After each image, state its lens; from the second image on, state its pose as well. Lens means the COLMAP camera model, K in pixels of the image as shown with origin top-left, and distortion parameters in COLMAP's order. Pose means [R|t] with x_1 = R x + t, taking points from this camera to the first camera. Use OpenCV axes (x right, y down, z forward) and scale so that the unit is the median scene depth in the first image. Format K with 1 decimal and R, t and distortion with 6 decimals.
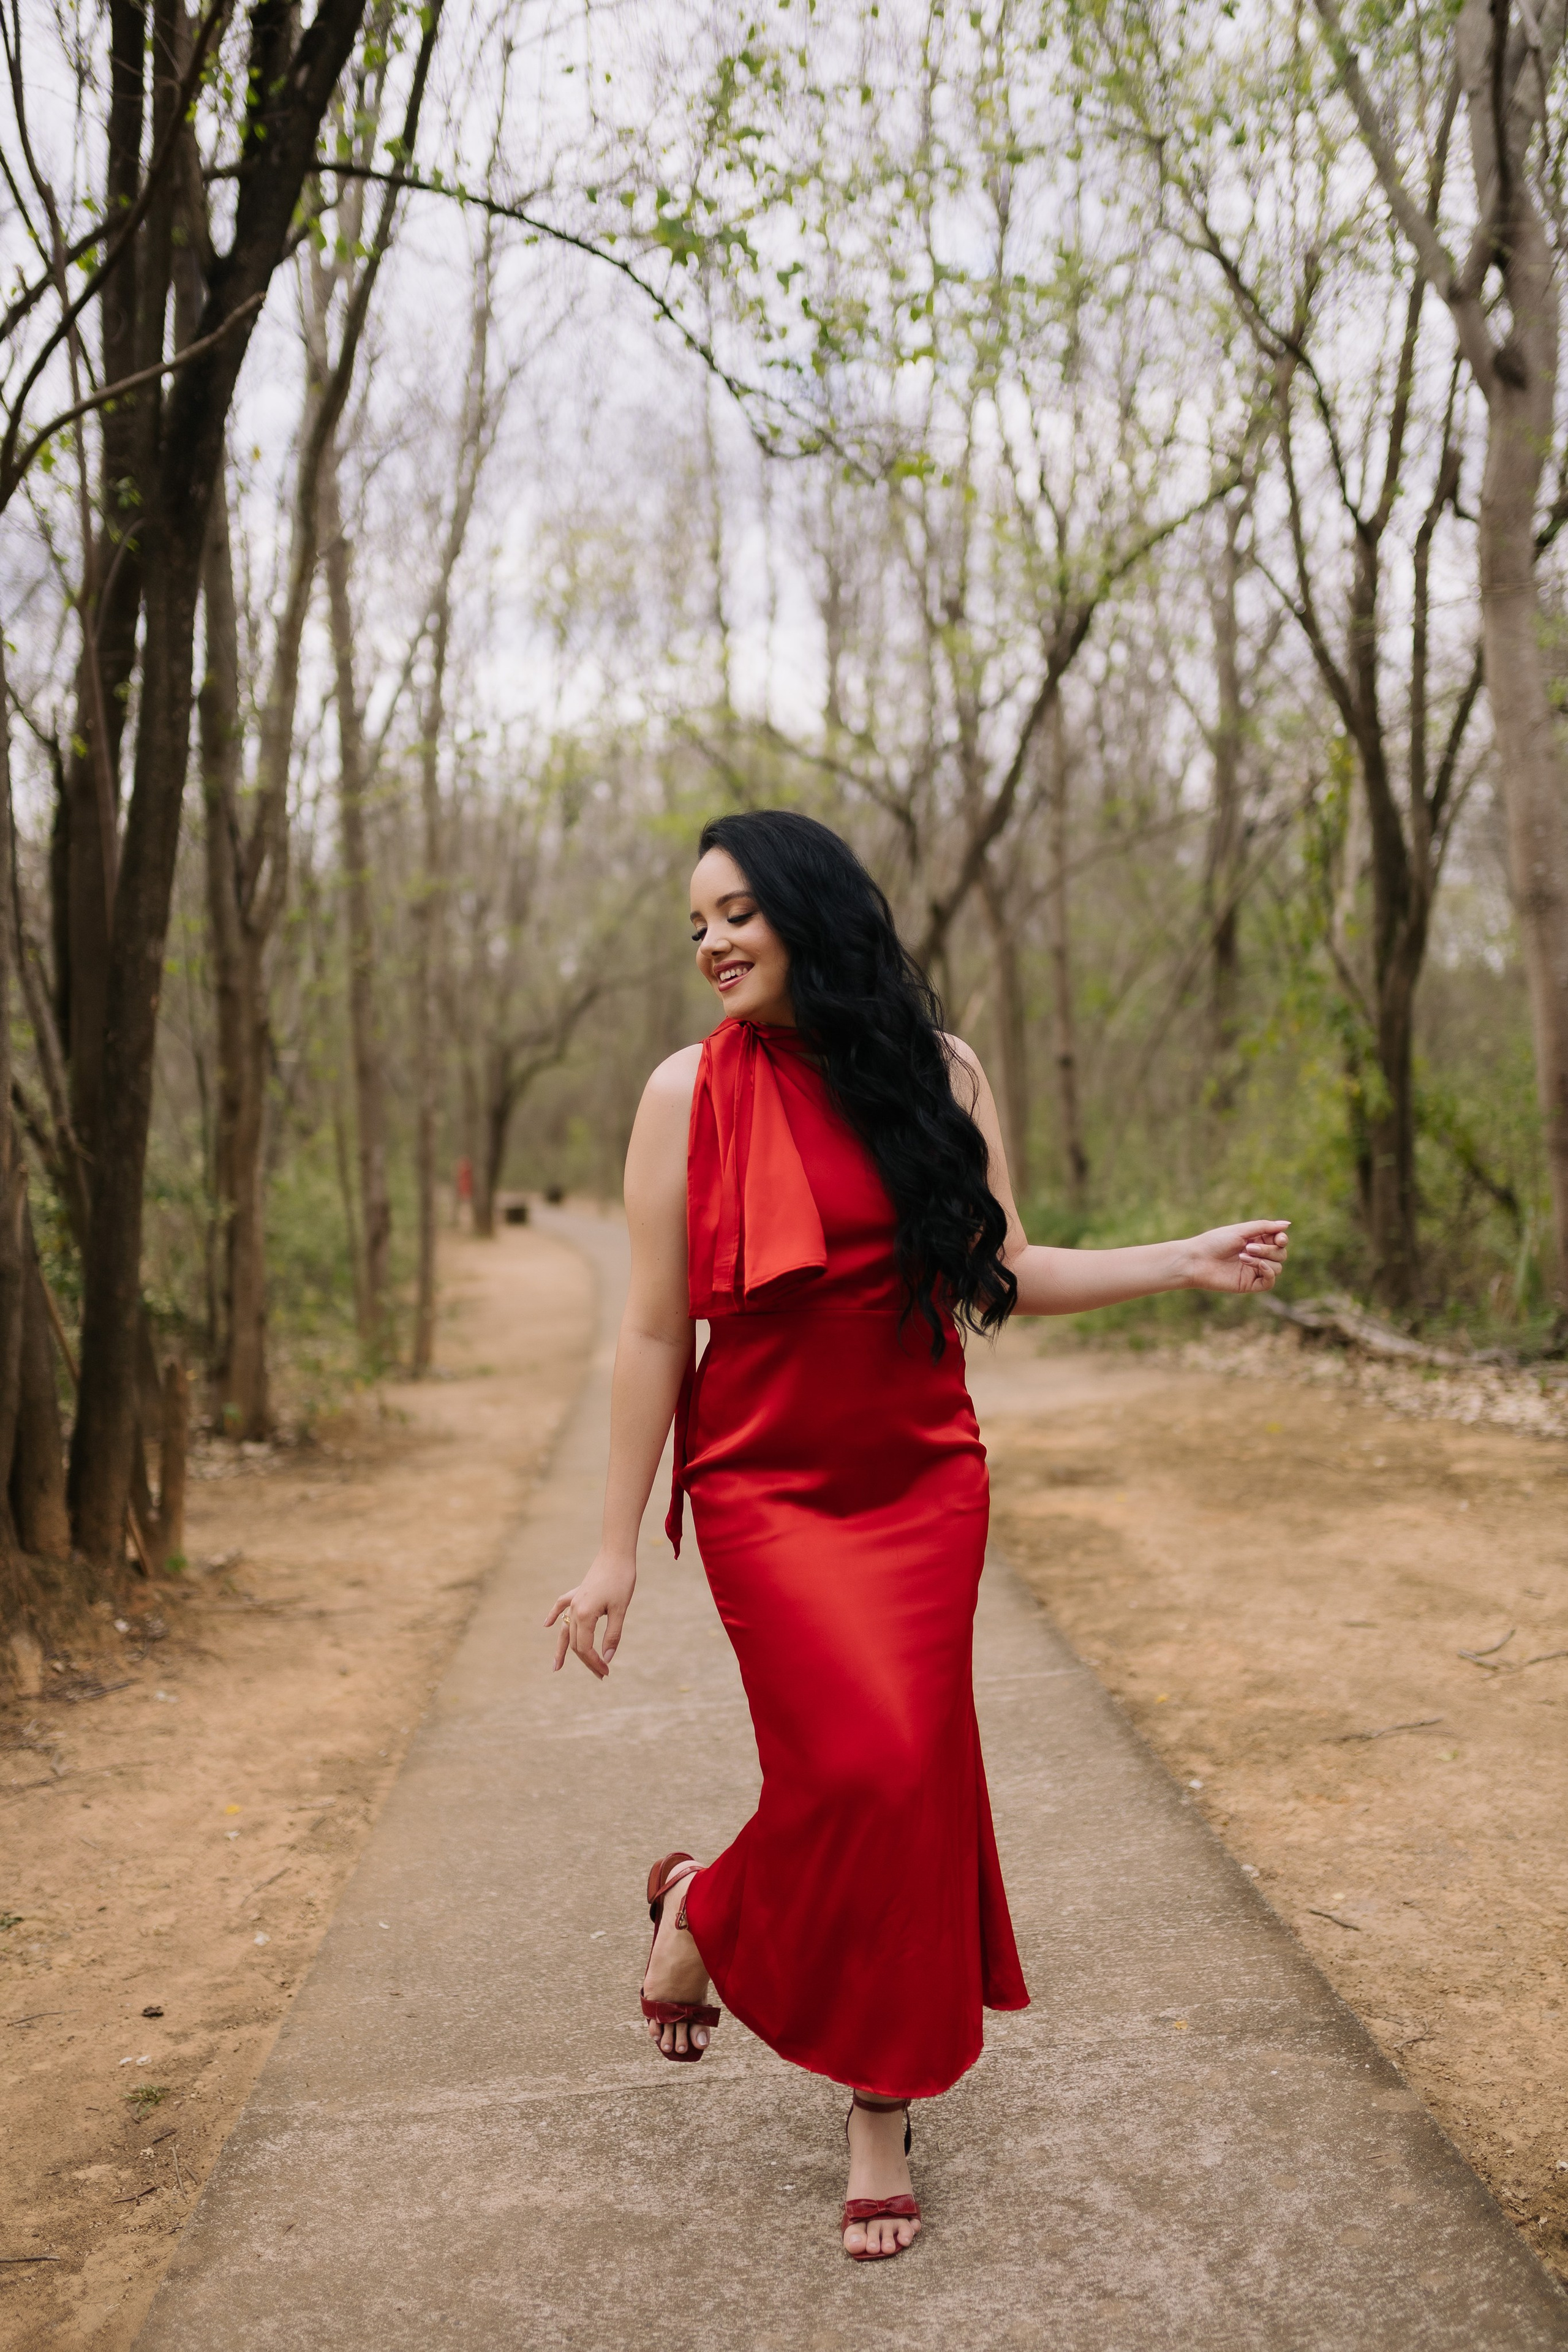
lens RADIAL K [[2302.6, 0, 747.8], [0, 2302.6, 1146.4], [0, 0, 1]] dist [0.071592, 0.119936]
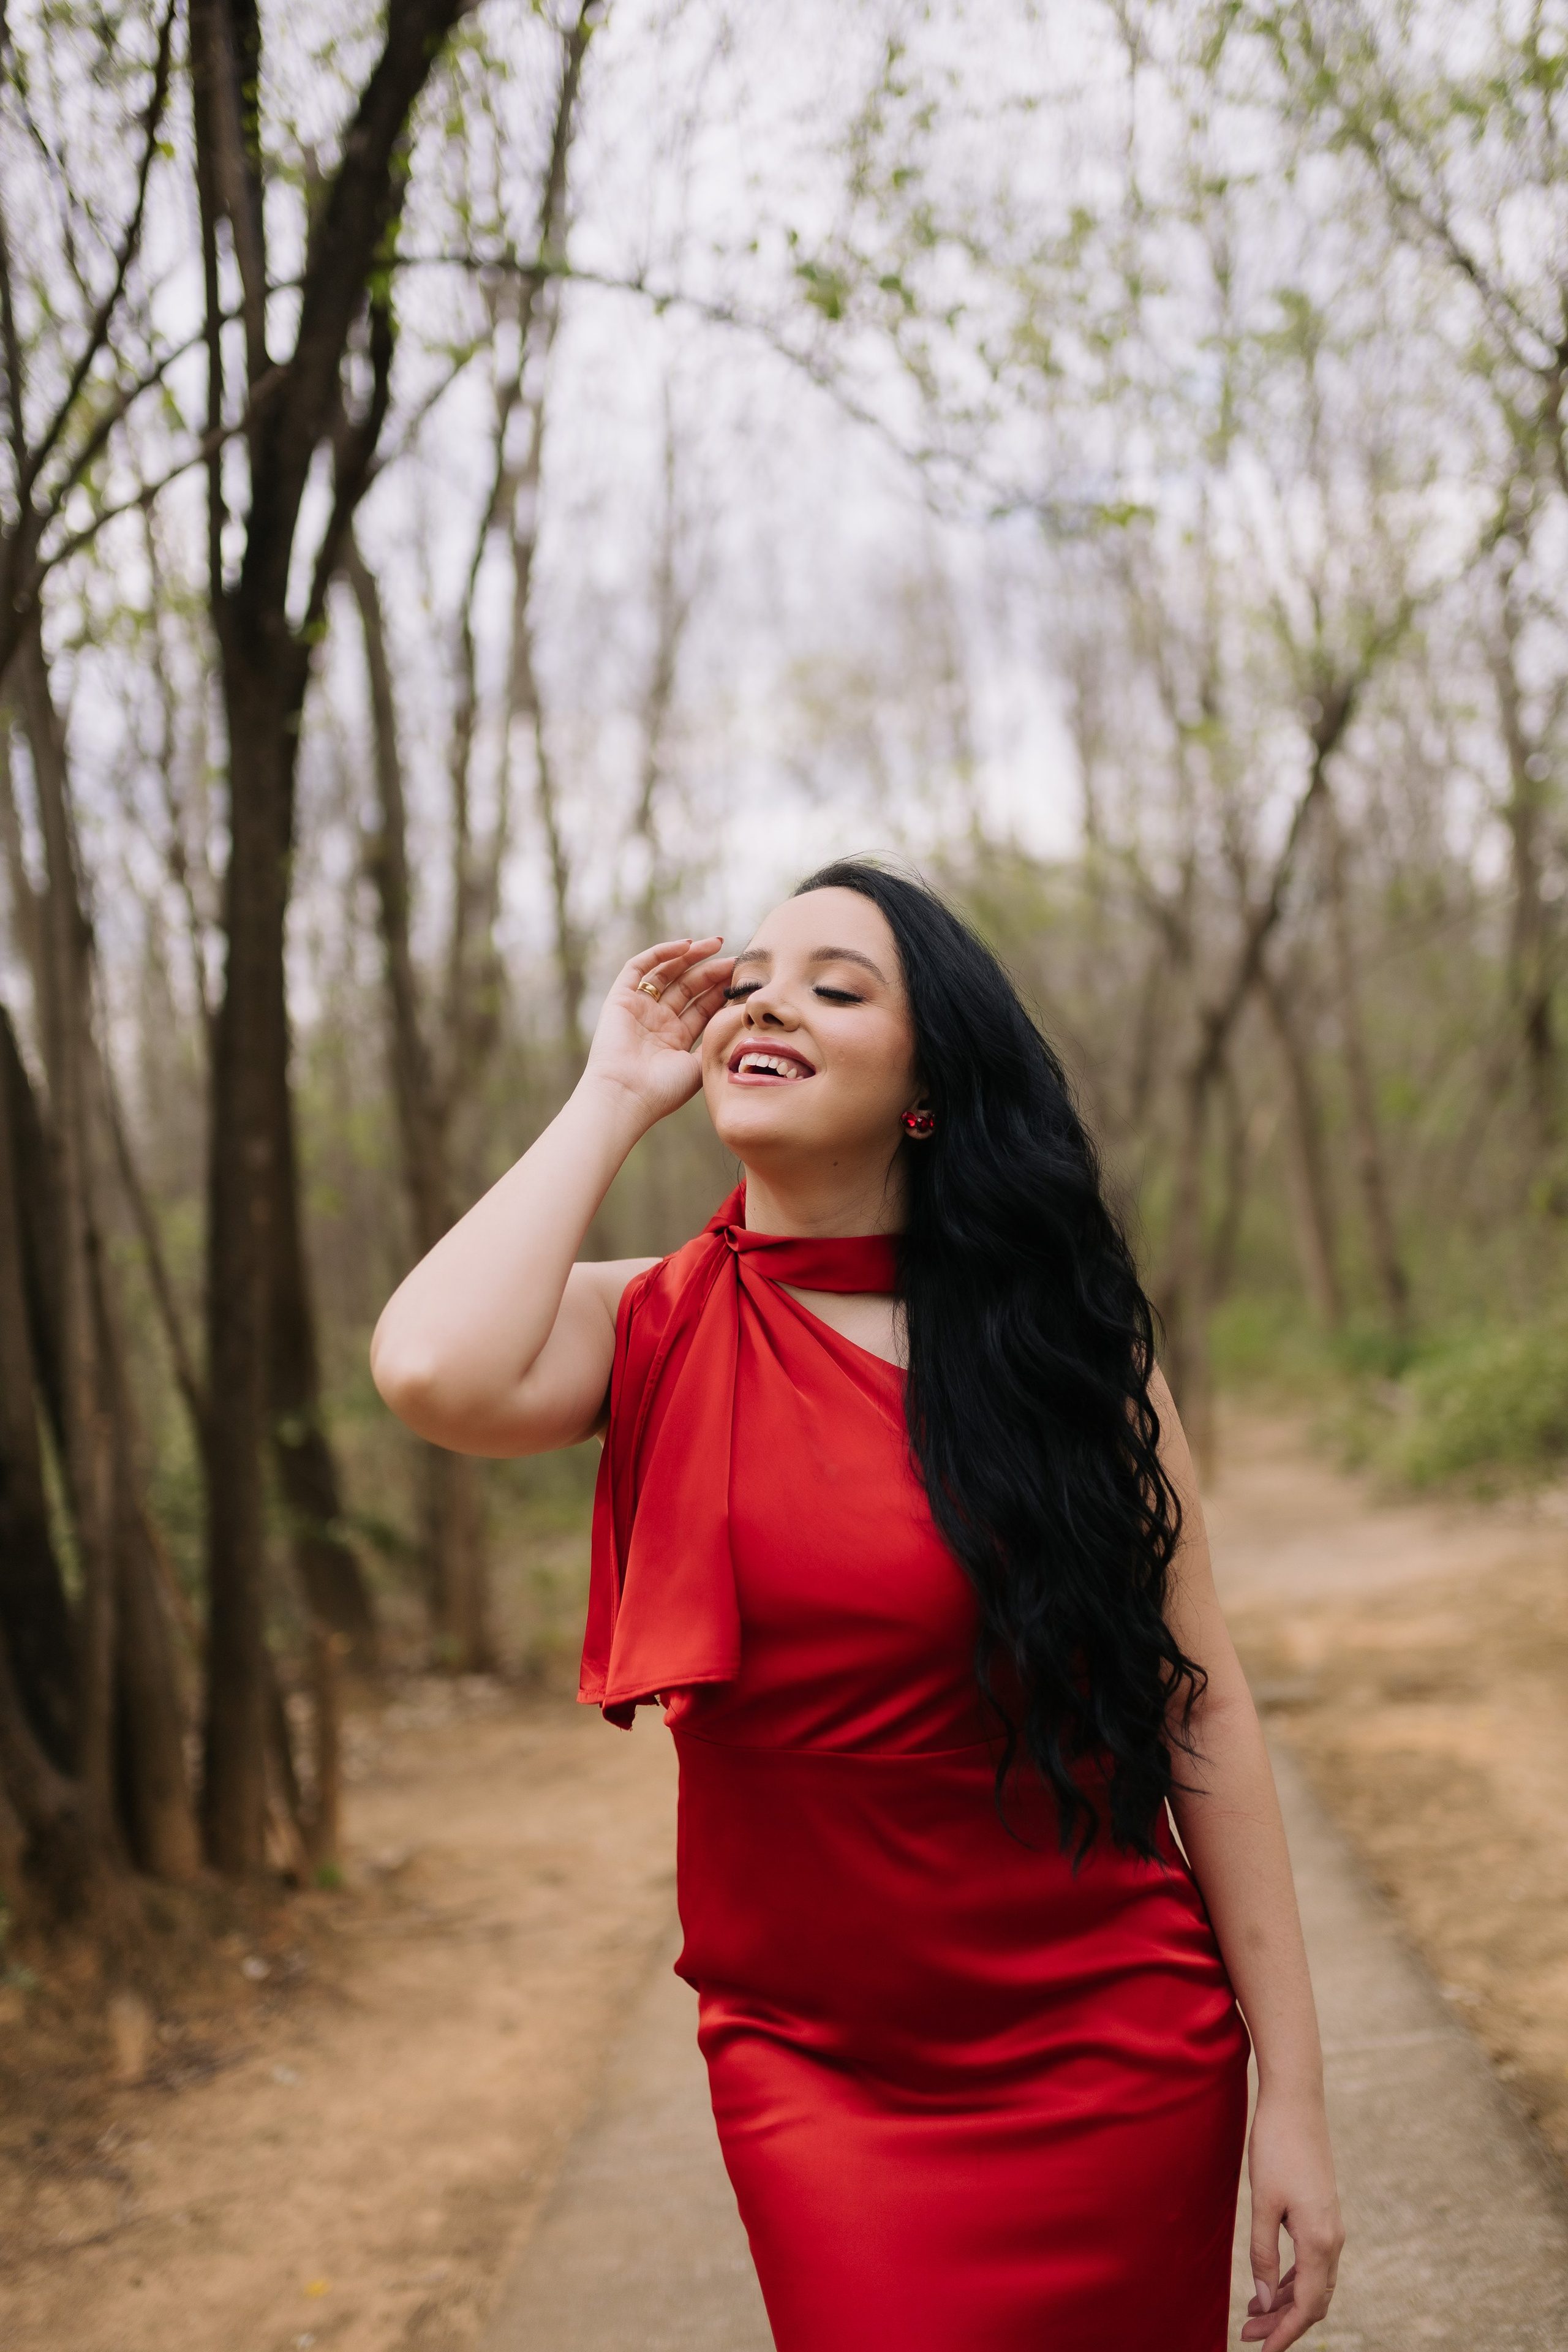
lens RADIAL K [[2276.6, 0, 748.4], [0, 2276.6, 1150.8], [0, 0, 1]] dist [0.066471, 0.119484]
pose [[0.988292, -0.081154, -0.129205, 0.021126], [0.073512, 0.995311, -0.062863, -0.011512], [0.133700, 0.052629, 0.989623, 0.117462]]
